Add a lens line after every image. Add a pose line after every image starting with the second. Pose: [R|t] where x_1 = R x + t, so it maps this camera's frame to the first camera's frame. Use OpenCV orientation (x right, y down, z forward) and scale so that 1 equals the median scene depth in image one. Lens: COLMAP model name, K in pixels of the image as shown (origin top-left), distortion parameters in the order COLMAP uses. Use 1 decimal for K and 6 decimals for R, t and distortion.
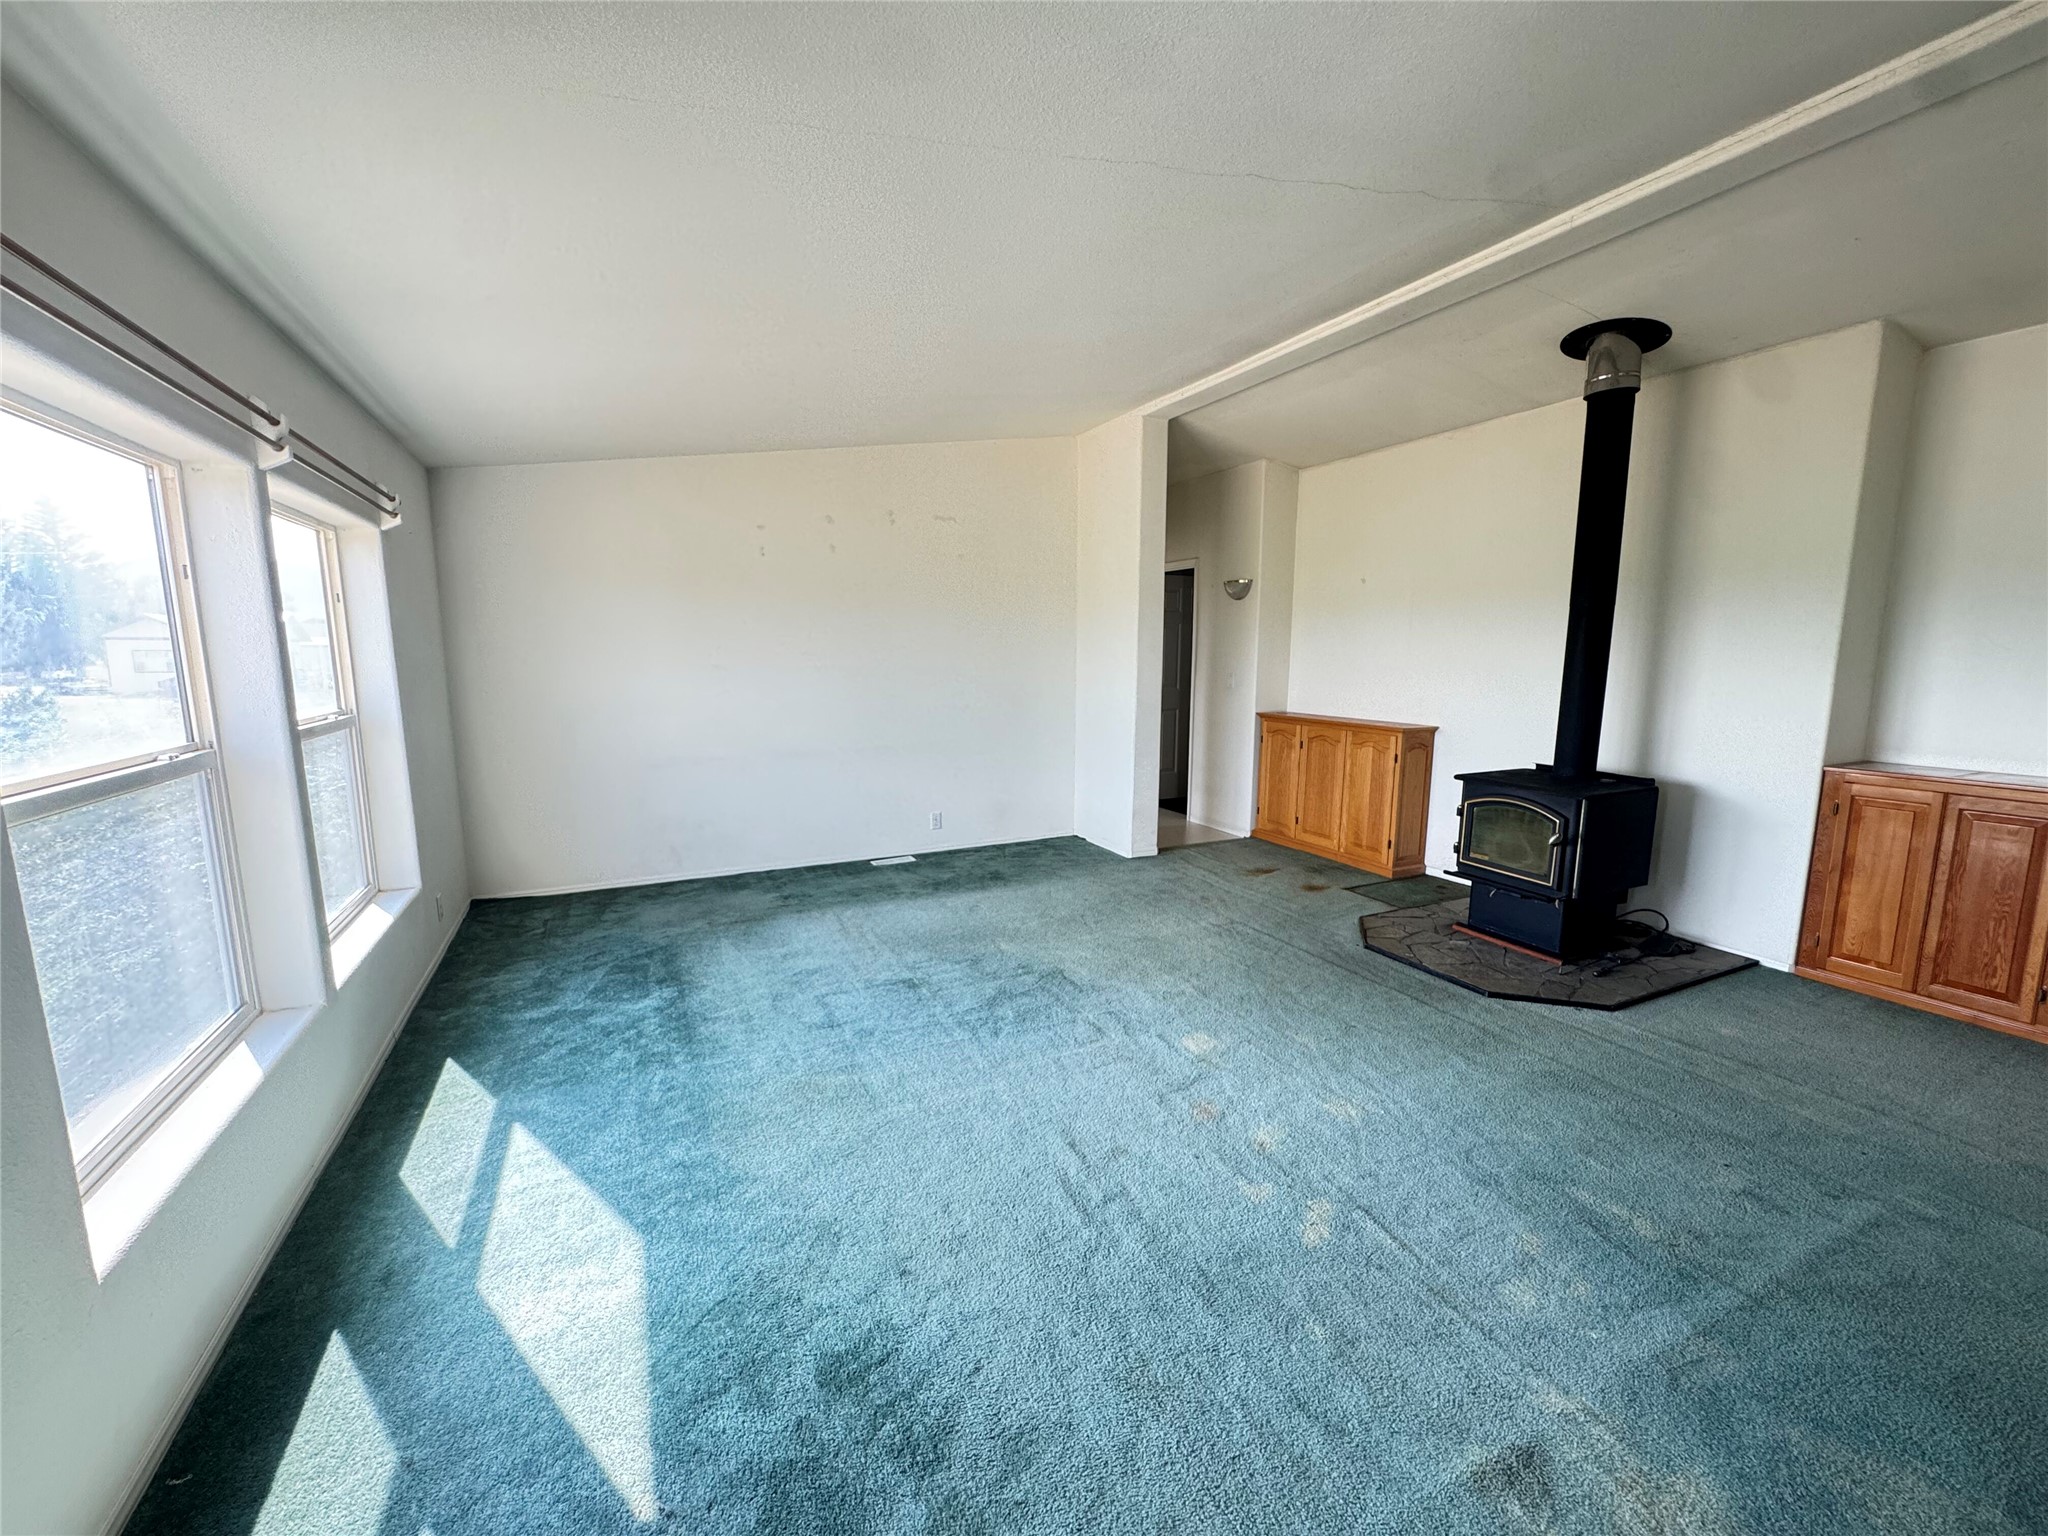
lens RADIAL K [[816.9, 0, 1027.4], [0, 816.9, 771.9], [0, 0, 1]] dist [-0.007565, 0.000285]
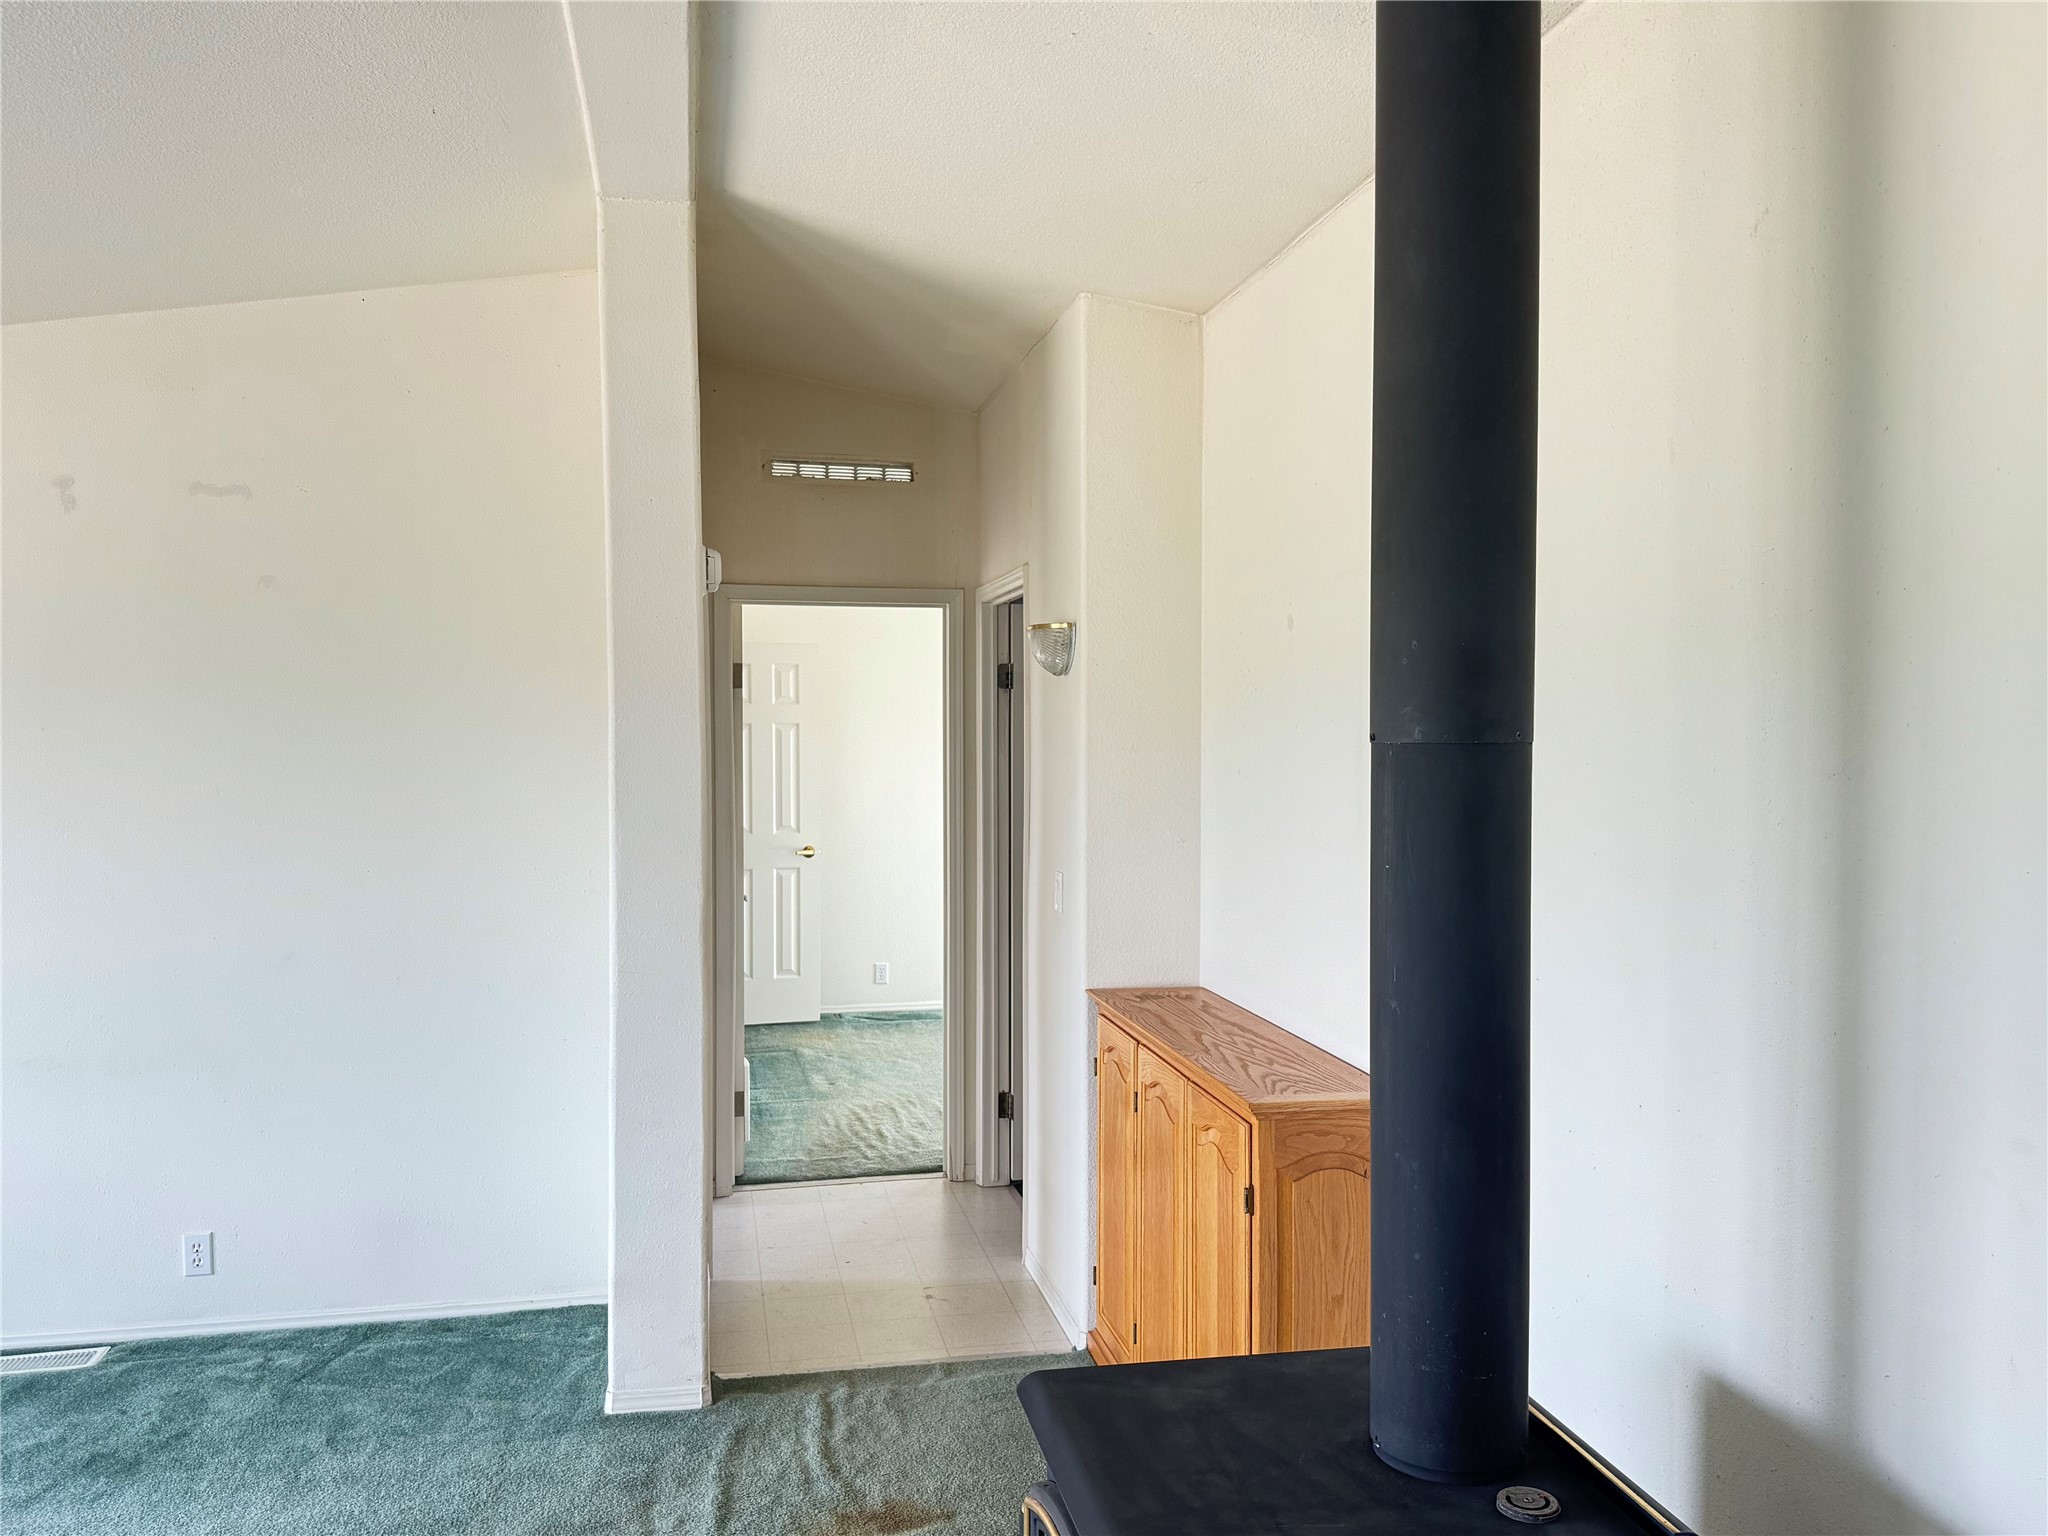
lens RADIAL K [[1603.0, 0, 1021.4], [0, 1603.0, 765.4], [0, 0, 1]] dist [0.044212, -0.010260]
pose [[0.964660, 0.002229, -0.263489, 0.470886], [-0.035467, 0.991963, -0.121457, -0.090309], [0.261101, 0.126509, 0.956986, 0.344800]]
